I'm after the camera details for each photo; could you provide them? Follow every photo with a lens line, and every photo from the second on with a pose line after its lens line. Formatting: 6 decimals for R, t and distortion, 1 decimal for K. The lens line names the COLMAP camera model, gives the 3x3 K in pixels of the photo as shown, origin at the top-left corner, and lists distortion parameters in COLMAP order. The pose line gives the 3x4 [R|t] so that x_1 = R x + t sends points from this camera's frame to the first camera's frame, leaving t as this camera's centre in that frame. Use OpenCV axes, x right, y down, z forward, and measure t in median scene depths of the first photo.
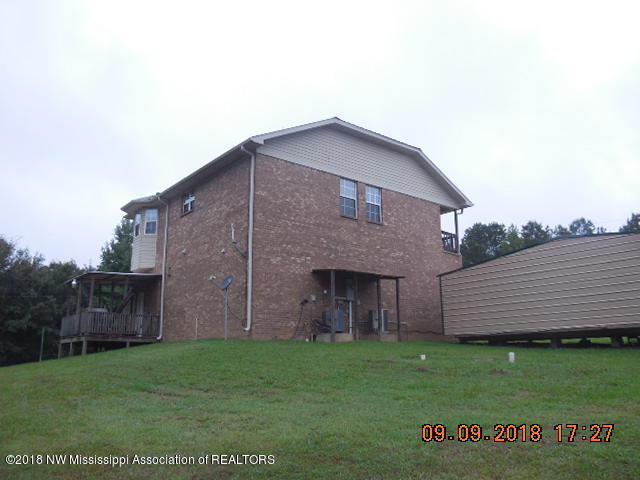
lens RADIAL K [[523.1, 0, 320.0], [0, 523.1, 240.0], [0, 0, 1]] dist [-0.002424, -0.000558]
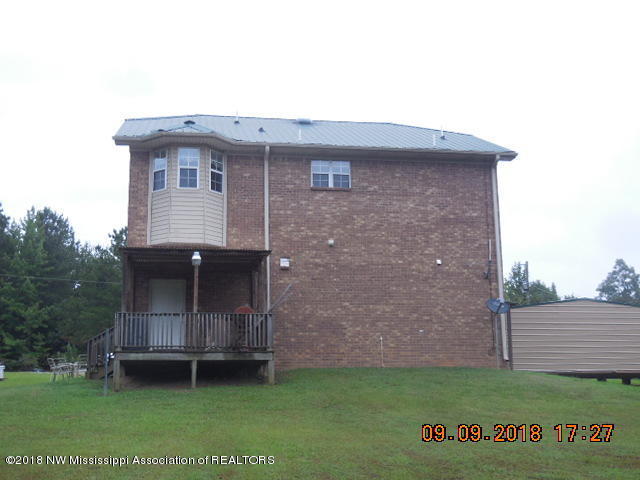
lens RADIAL K [[773.0, 0, 320.0], [0, 773.0, 240.0], [0, 0, 1]] dist [0.004325, -0.004228]
pose [[0.495844, 0.176184, 0.850352, -1.233345], [-0.192208, 0.977183, -0.090385, 0.123871], [-0.846874, -0.118628, 0.518394, 0.485917]]
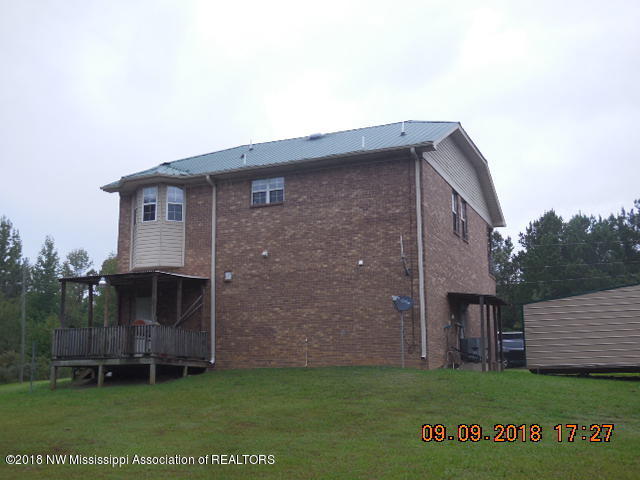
lens RADIAL K [[773.0, 0, 320.0], [0, 773.0, 240.0], [0, 0, 1]] dist [0.004325, -0.004228]
pose [[0.885666, 0.093144, 0.454884, -0.756180], [-0.107033, 0.994244, 0.004811, -0.014144], [-0.451817, -0.052948, 0.890538, -0.079792]]
